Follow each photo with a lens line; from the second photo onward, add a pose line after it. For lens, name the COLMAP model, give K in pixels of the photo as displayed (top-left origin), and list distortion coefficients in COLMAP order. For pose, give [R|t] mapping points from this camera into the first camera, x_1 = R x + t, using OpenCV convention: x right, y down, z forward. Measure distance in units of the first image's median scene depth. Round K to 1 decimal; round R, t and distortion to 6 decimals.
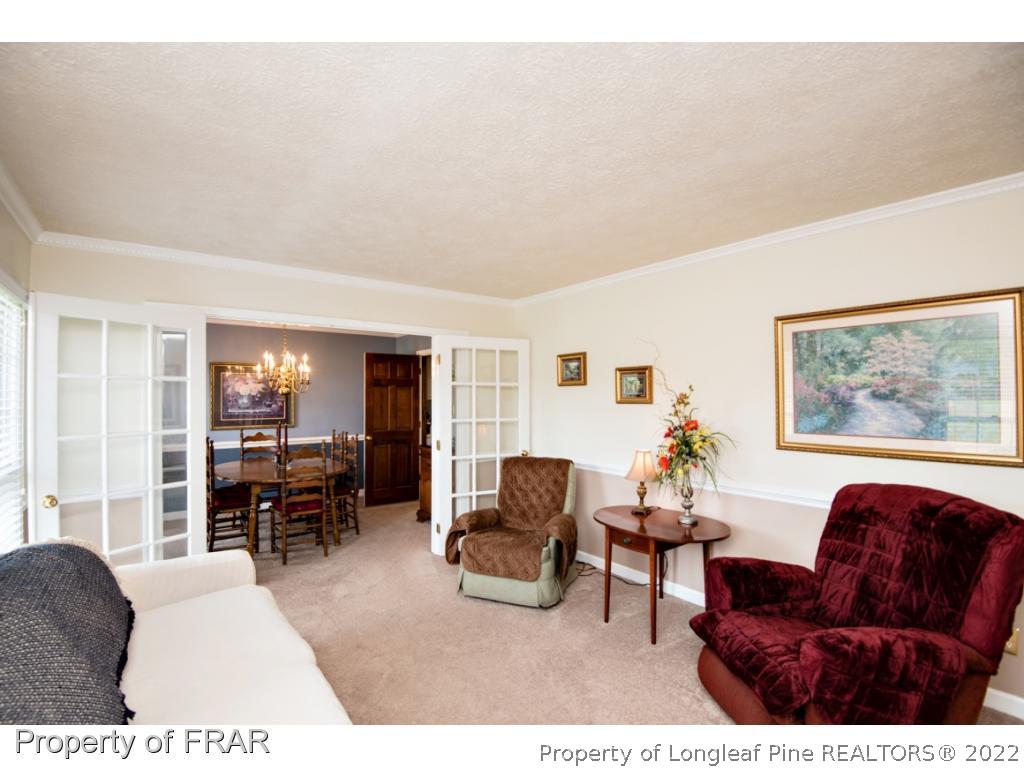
lens RADIAL K [[477.7, 0, 514.8], [0, 477.7, 388.2], [0, 0, 1]] dist [-0.018289, -0.012779]
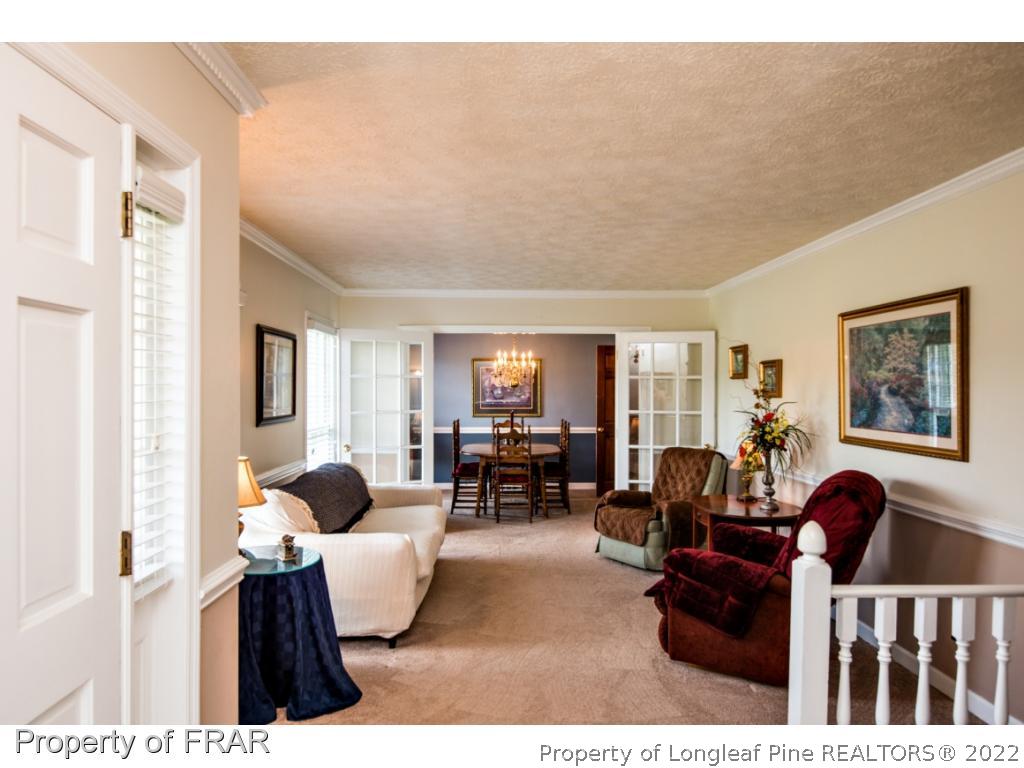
lens RADIAL K [[690.6, 0, 511.7], [0, 690.6, 386.6], [0, 0, 1]] dist [0.006551, -0.001943]
pose [[0.810074, 0.004207, -0.586313, 0.953860], [0.004429, 0.999902, 0.013294, -0.017403], [0.586311, -0.013366, 0.809976, -0.694179]]
